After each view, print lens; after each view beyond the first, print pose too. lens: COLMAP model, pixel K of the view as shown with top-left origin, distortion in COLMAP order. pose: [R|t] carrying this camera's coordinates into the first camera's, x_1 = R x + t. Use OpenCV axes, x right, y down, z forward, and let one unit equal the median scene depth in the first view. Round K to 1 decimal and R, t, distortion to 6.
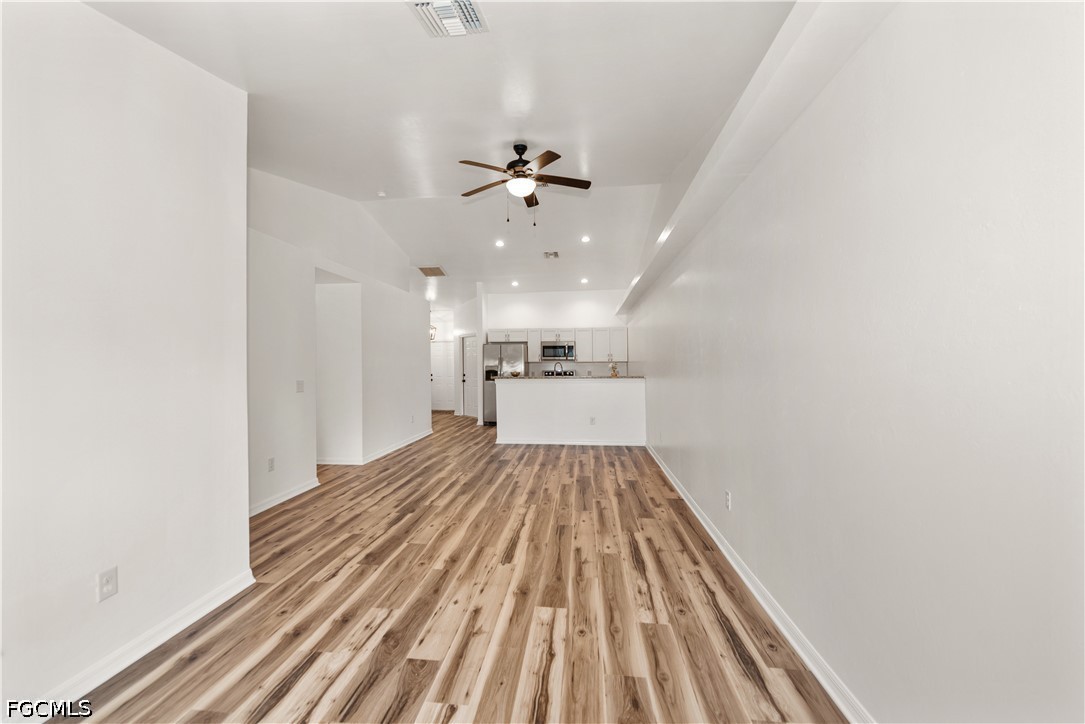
lens RADIAL K [[430.2, 0, 550.1], [0, 430.2, 357.9], [0, 0, 1]] dist [0.010354, -0.003012]
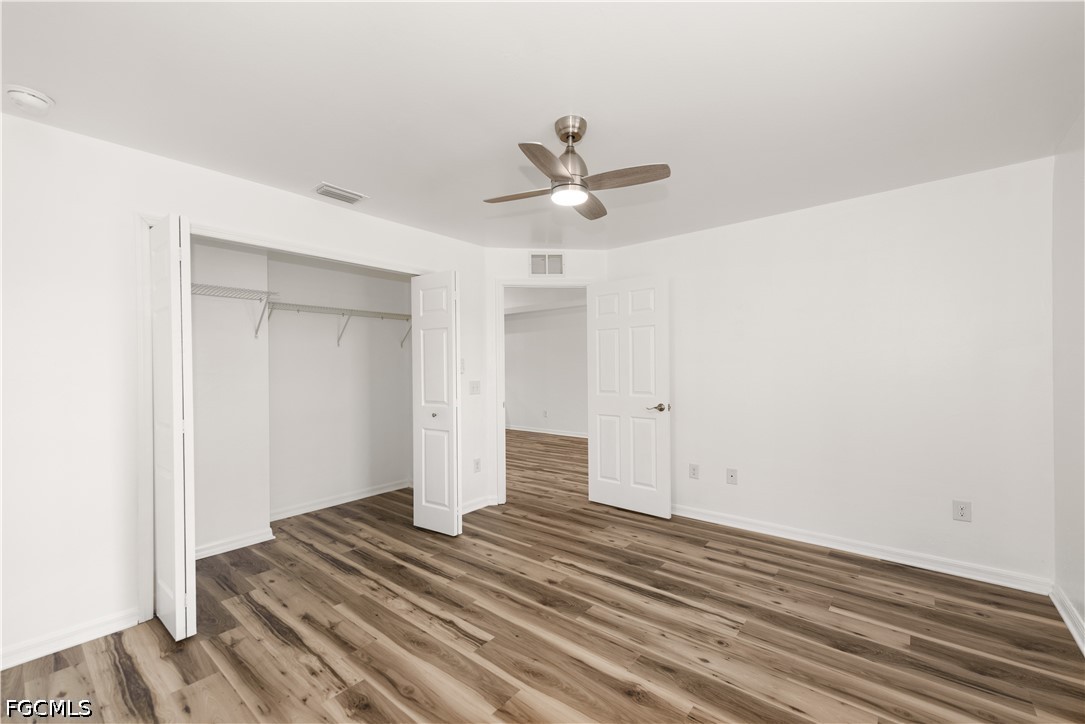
lens RADIAL K [[438.8, 0, 537.2], [0, 438.8, 383.3], [0, 0, 1]] dist [0.005216, -0.002209]
pose [[0.571350, -0.023778, 0.820362, -1.837589], [-0.003796, 0.999493, 0.031614, 0.041840], [-0.820698, -0.021177, 0.570970, 0.252453]]
